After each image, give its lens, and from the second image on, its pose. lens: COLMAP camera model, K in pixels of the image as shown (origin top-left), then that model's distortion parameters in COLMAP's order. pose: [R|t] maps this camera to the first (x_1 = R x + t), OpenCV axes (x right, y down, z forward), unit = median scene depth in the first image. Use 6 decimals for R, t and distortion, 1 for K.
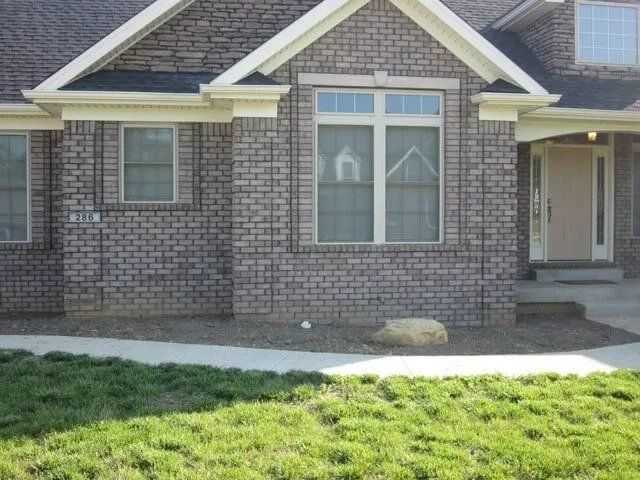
lens RADIAL K [[662.9, 0, 322.1], [0, 662.9, 242.5], [0, 0, 1]] dist [-0.092304, 0.000000]
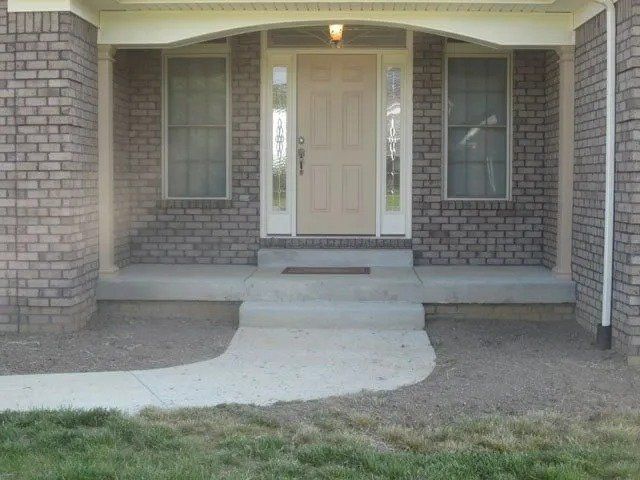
lens RADIAL K [[910.1, 0, 321.3], [0, 910.1, 228.6], [0, 0, 1]] dist [-0.128707, 0.000000]
pose [[0.984982, 0.009152, -0.172412, 0.684920], [-0.005994, 0.999805, 0.018826, 0.006507], [0.172551, -0.017510, 0.984845, 0.192439]]
